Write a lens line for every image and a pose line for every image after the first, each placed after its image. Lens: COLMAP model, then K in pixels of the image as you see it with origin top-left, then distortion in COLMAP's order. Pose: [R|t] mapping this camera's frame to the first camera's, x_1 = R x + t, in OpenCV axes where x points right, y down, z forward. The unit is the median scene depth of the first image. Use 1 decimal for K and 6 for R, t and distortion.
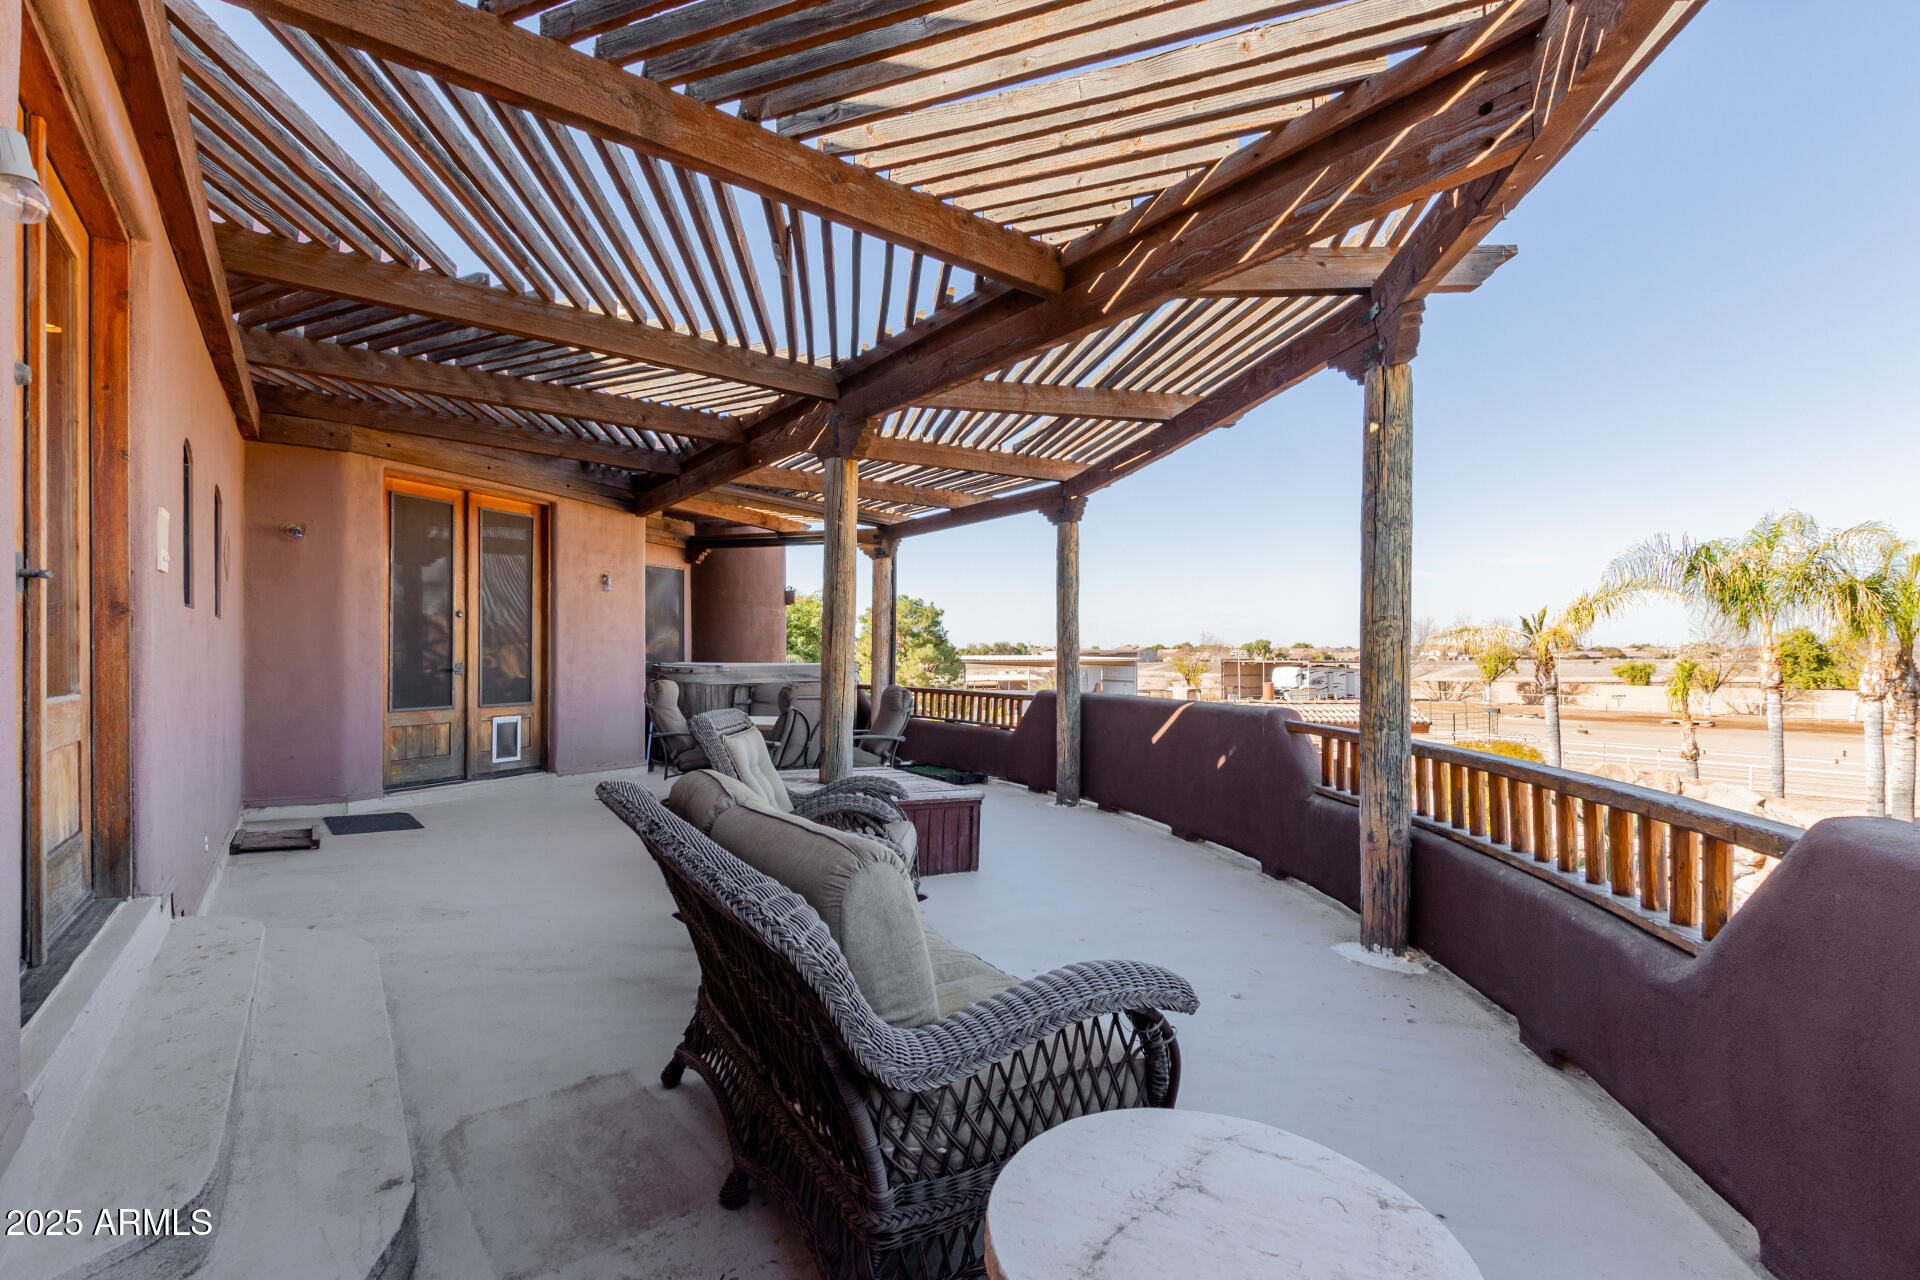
lens RADIAL K [[866.9, 0, 956.4], [0, 866.9, 648.7], [0, 0, 1]] dist [0.000605, -0.000368]
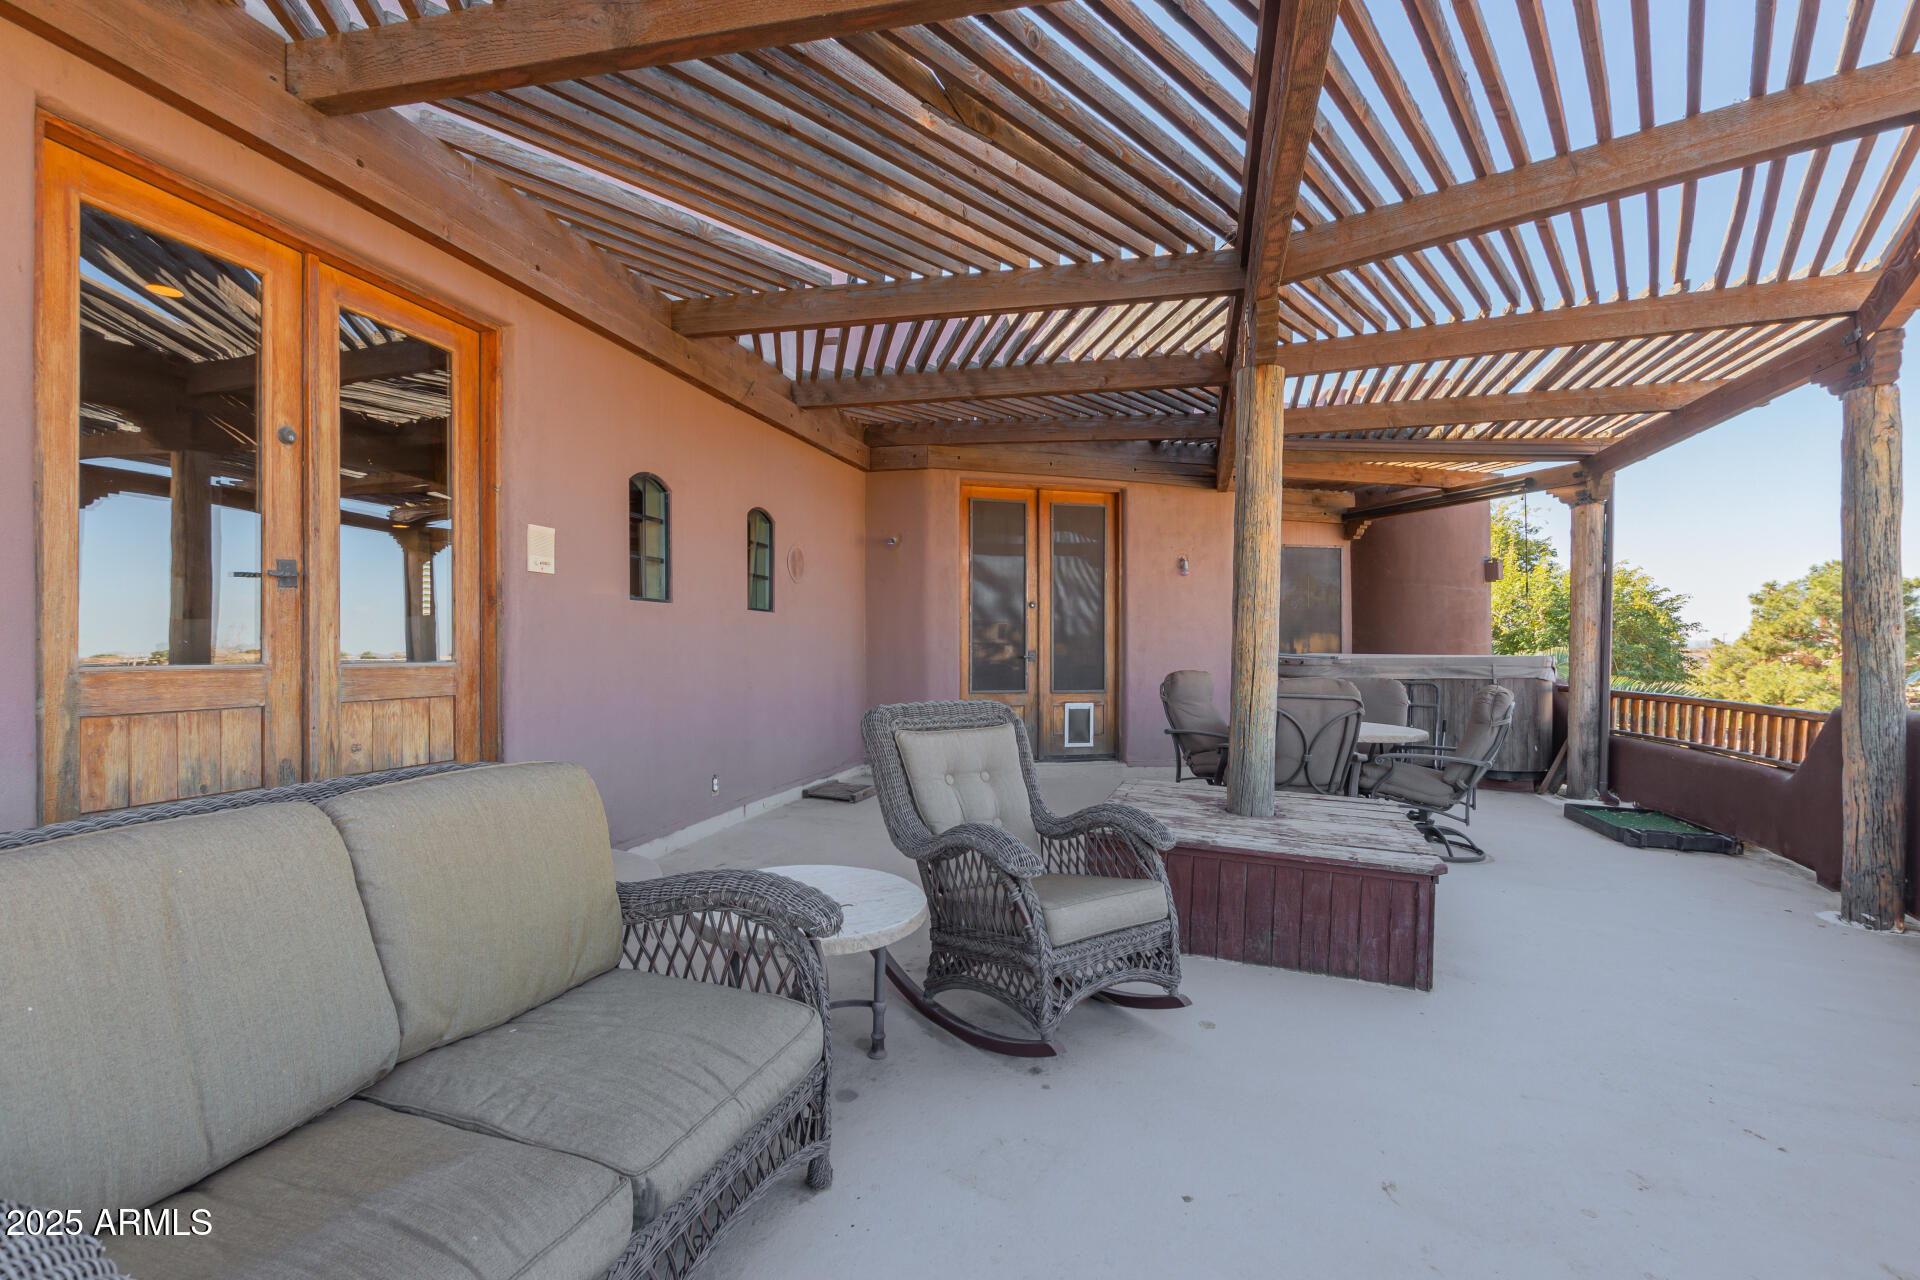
lens RADIAL K [[866.9, 0, 951.6], [0, 866.9, 648.9], [0, 0, 1]] dist [0.000605, -0.000368]
pose [[0.629741, 0.002133, -0.776802, 0.188135], [0.002799, 0.999984, 0.005015, 0.008512], [0.776800, -0.005333, 0.629724, 0.237295]]
